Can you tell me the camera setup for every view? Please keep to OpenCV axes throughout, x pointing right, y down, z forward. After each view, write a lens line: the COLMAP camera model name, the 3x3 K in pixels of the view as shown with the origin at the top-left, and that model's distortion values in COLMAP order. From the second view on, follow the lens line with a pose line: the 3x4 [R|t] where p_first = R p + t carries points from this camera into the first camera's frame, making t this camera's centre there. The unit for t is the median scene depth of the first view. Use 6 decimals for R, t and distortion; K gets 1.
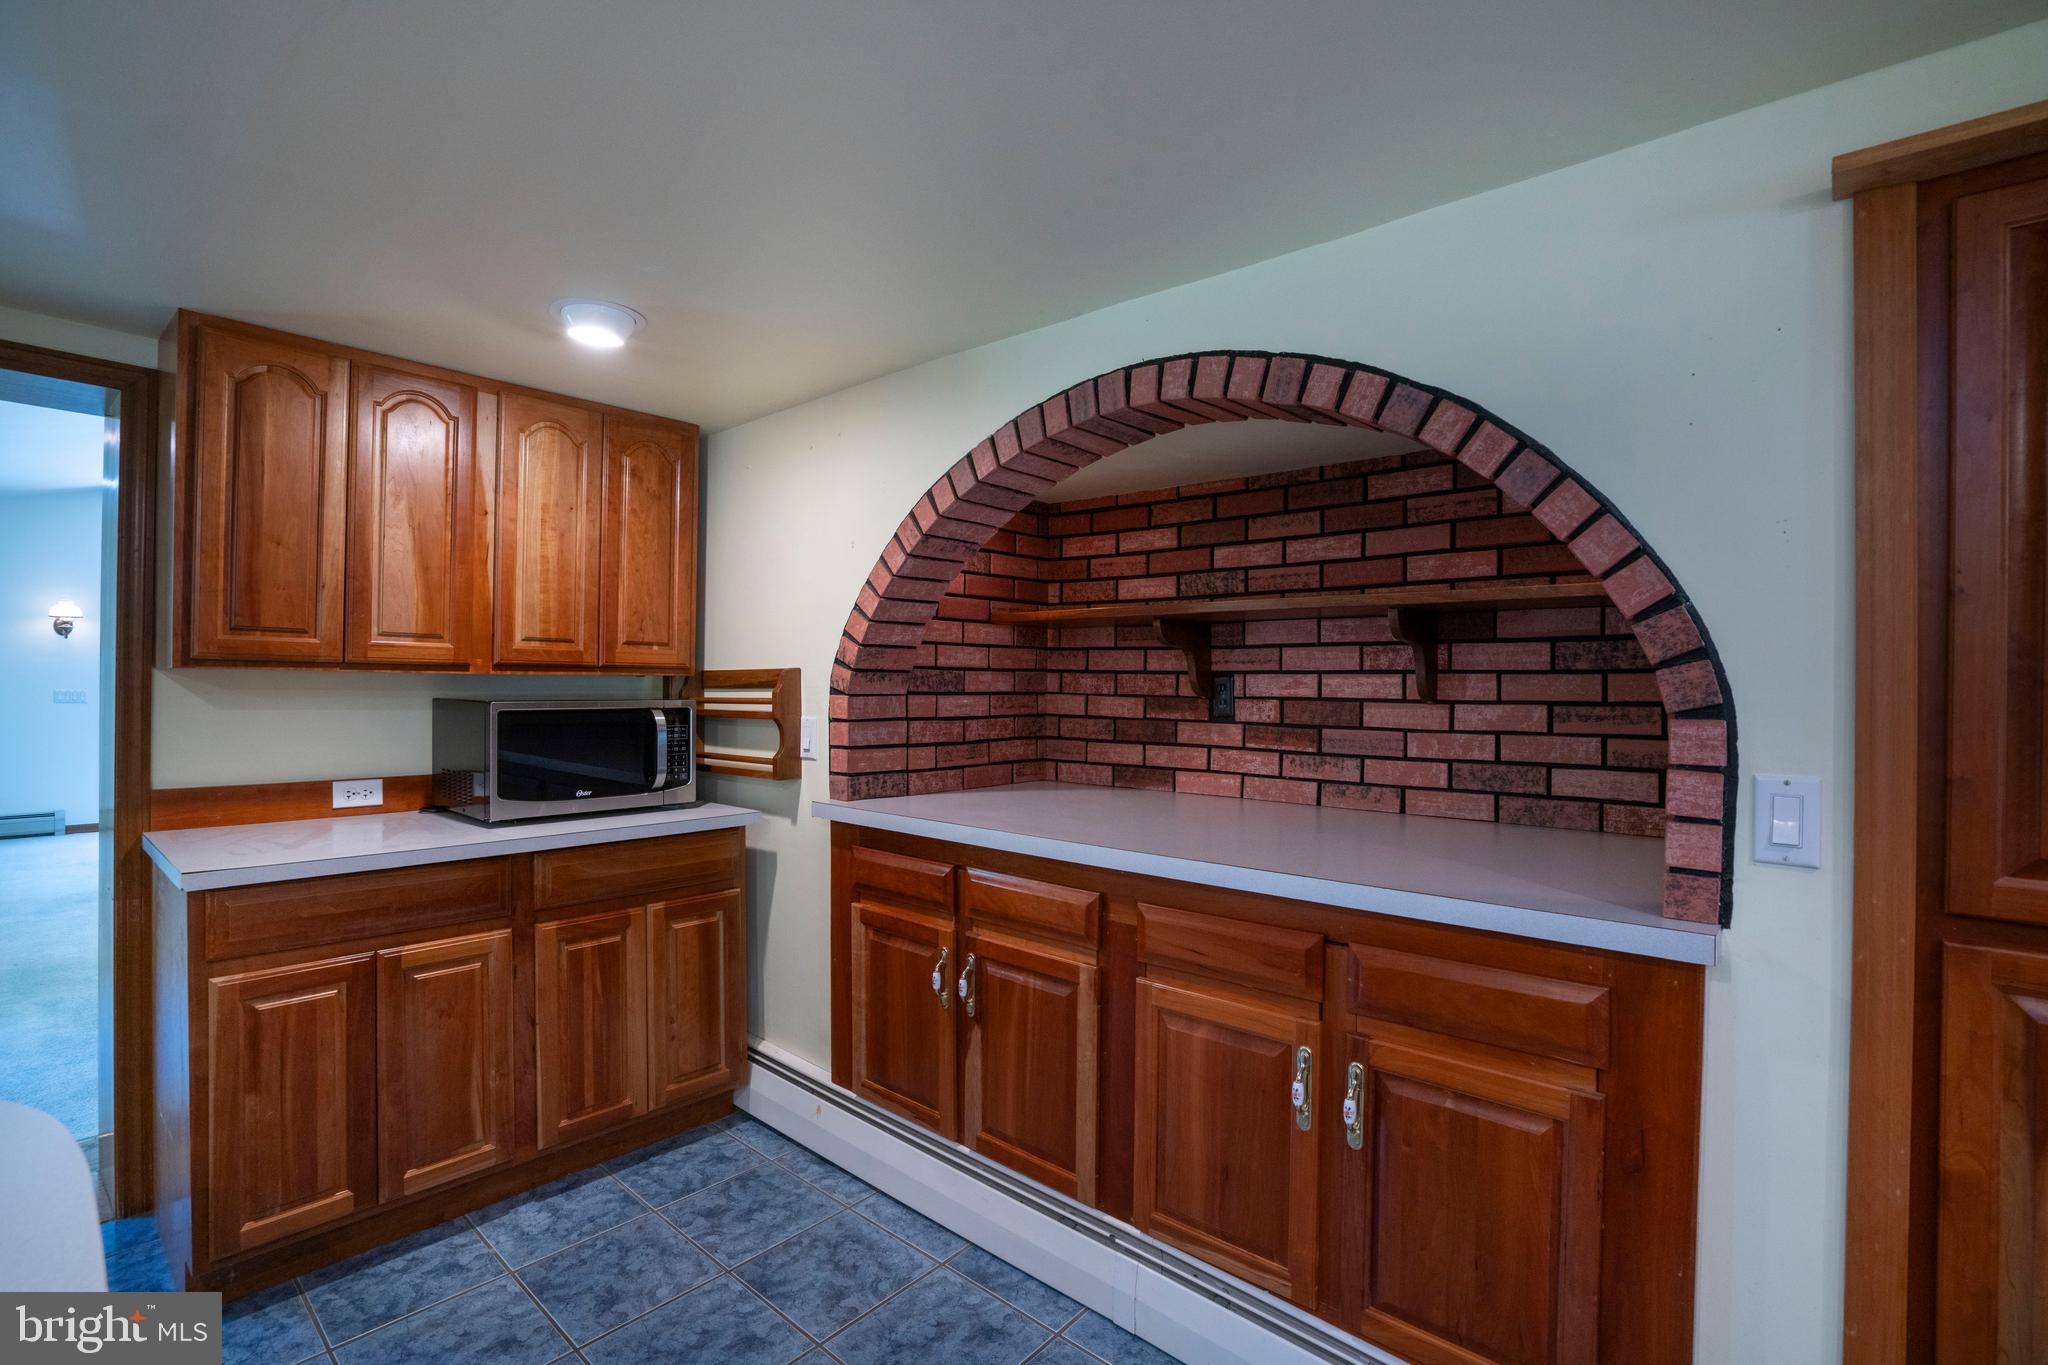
lens RADIAL K [[937.7, 0, 1012.4], [0, 937.7, 689.4], [0, 0, 1]] dist [-0.027090, 0.001525]
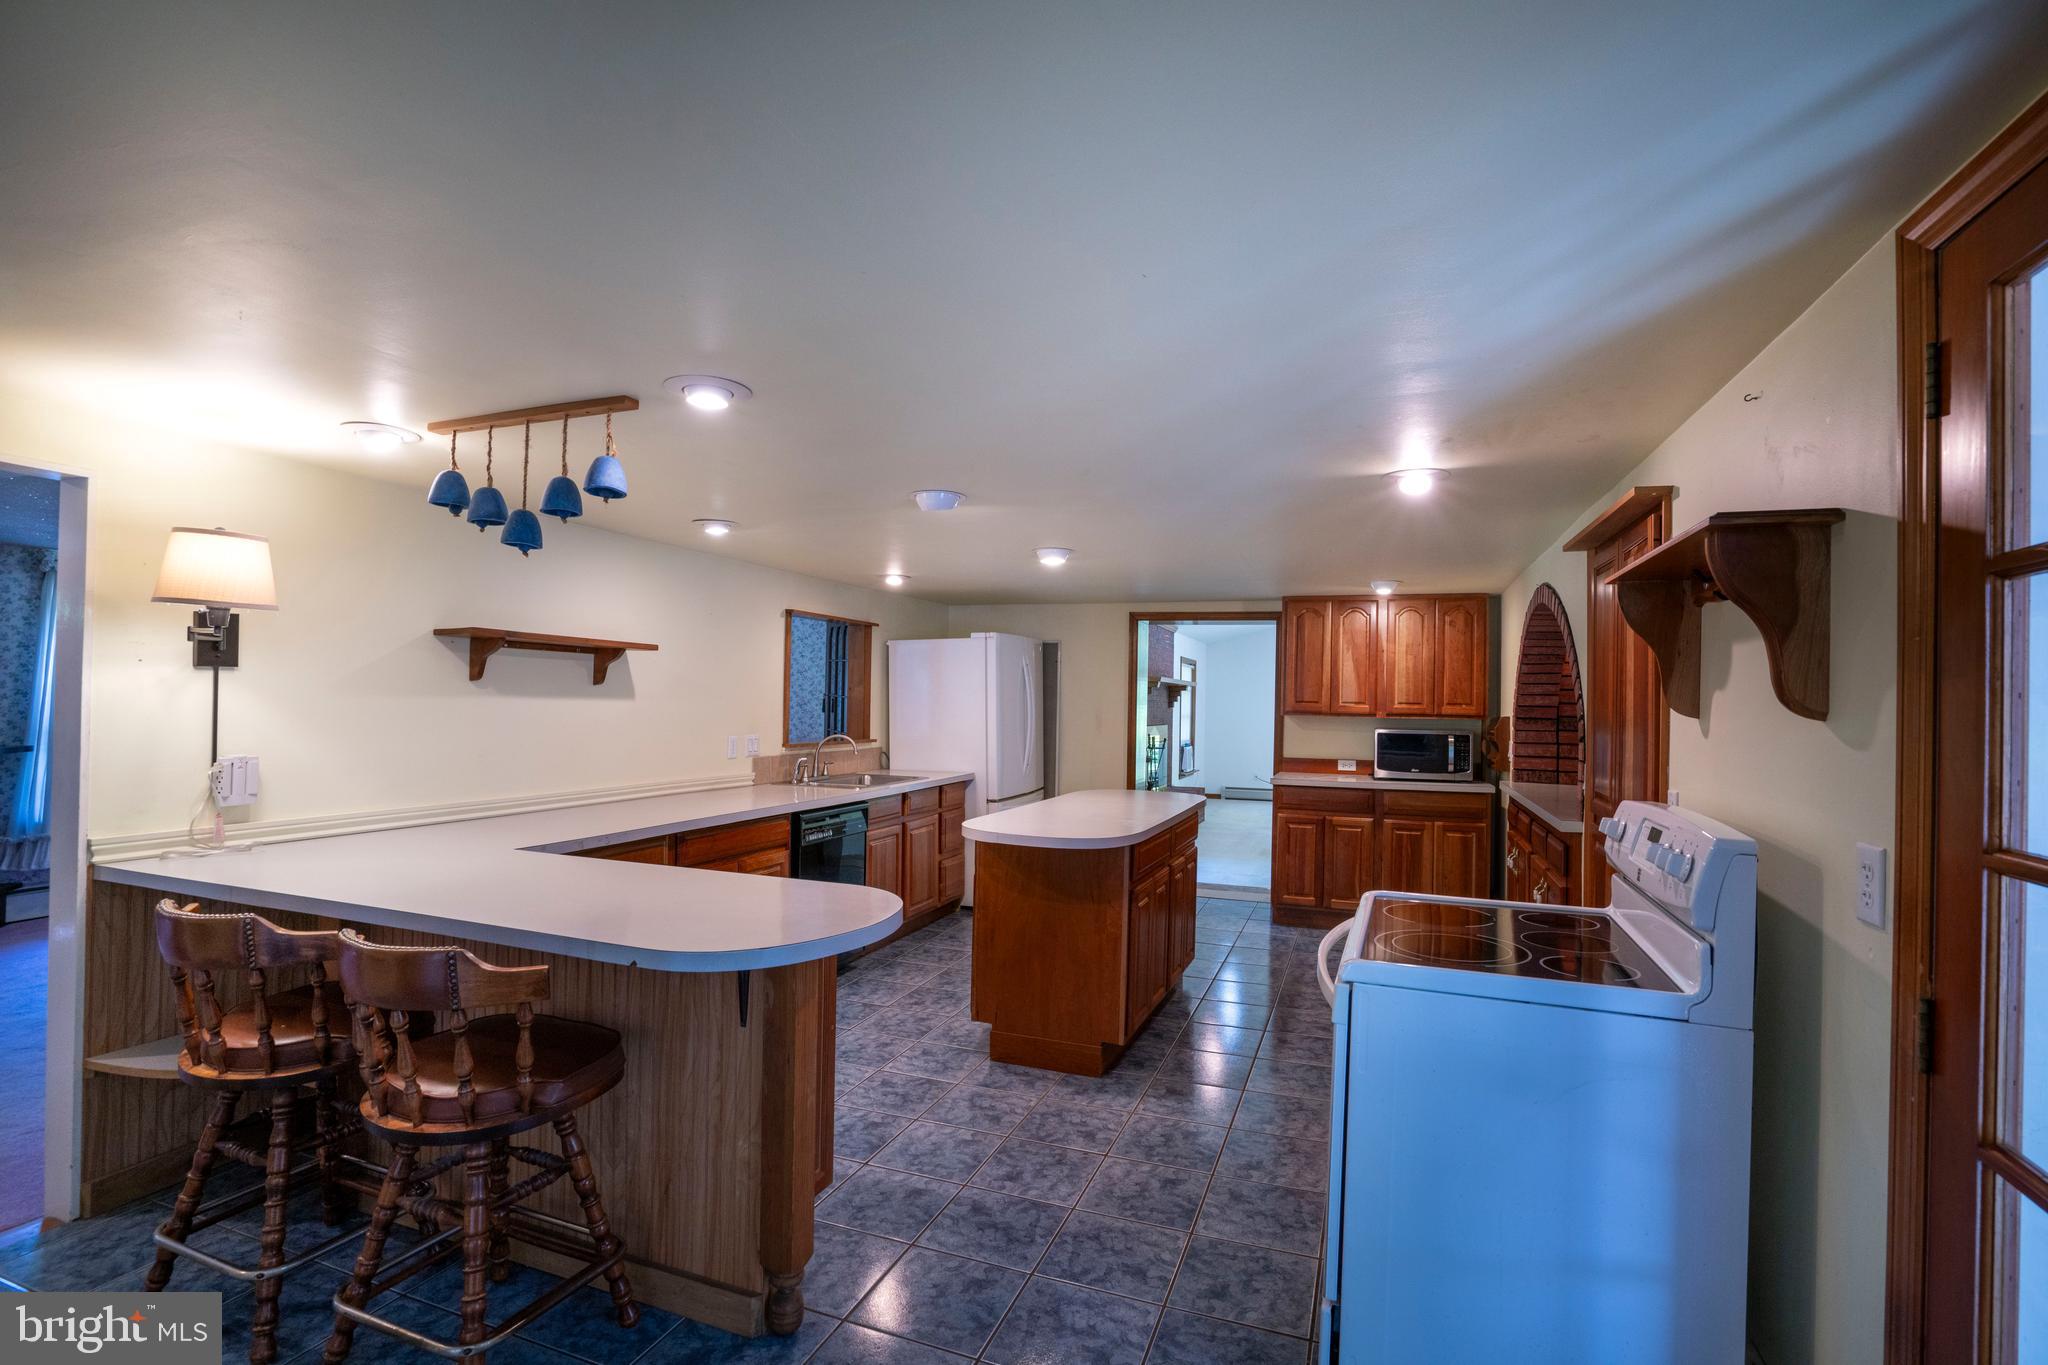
lens RADIAL K [[937.7, 0, 1018.0], [0, 937.7, 691.4], [0, 0, 1]] dist [-0.027090, 0.001525]
pose [[0.357364, -0.016390, -0.933821, 1.433145], [-0.018362, 0.999529, -0.024571, -0.009524], [0.933785, 0.025927, 0.356895, -0.787989]]
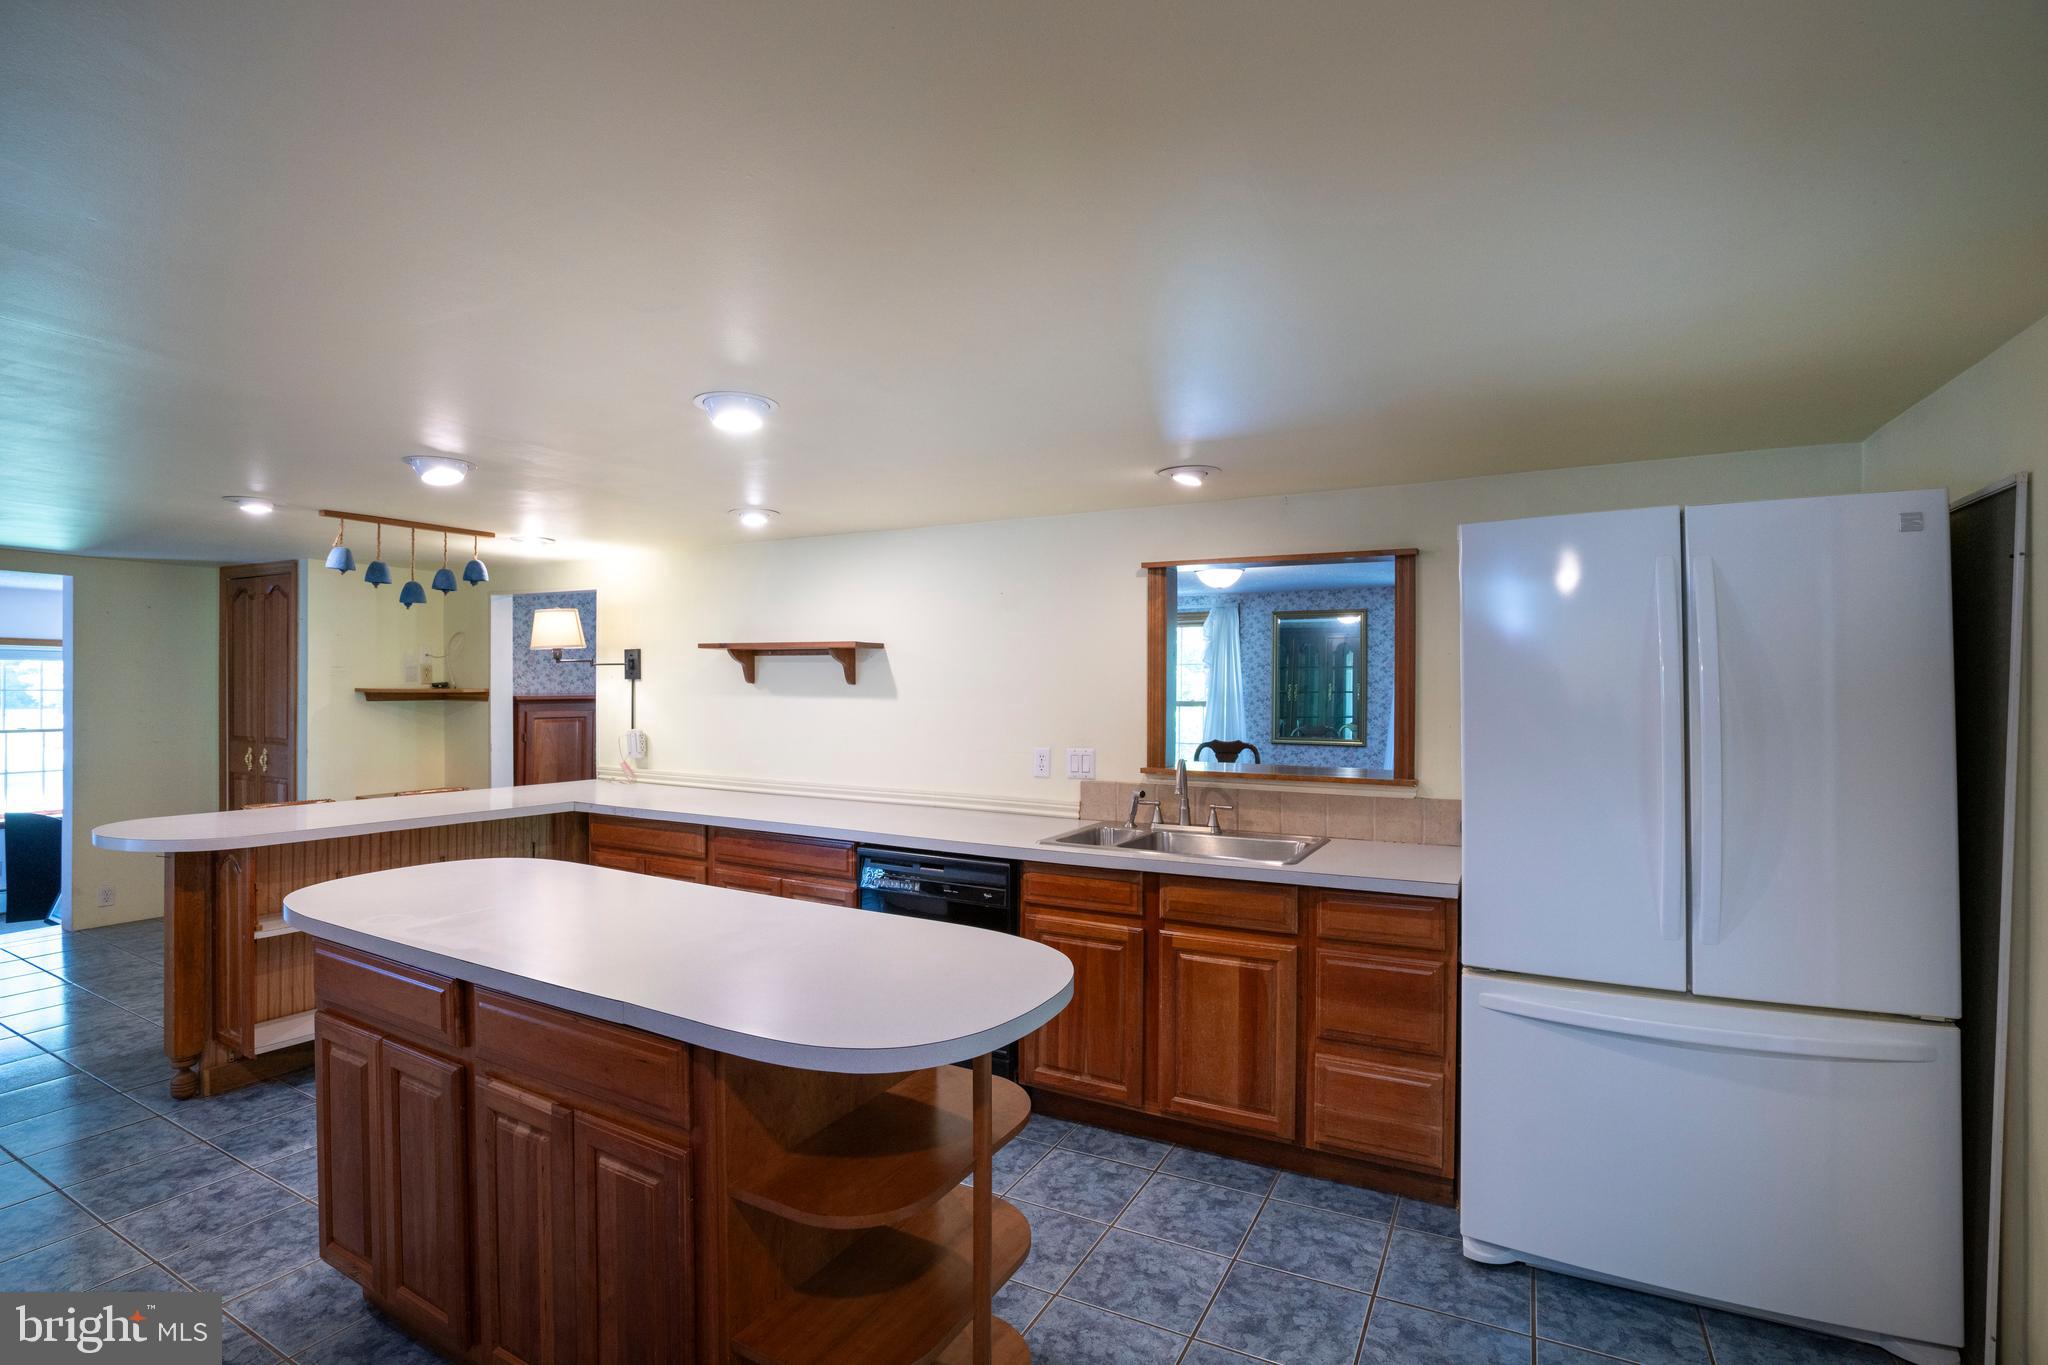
lens RADIAL K [[937.7, 0, 1024.7], [0, 937.7, 691.6], [0, 0, 1]] dist [-0.027090, 0.001525]
pose [[-0.976357, -0.016776, -0.215513, -0.371196], [-0.019245, 0.999771, 0.009360, -0.057454], [0.215306, 0.013286, -0.976456, 0.906728]]
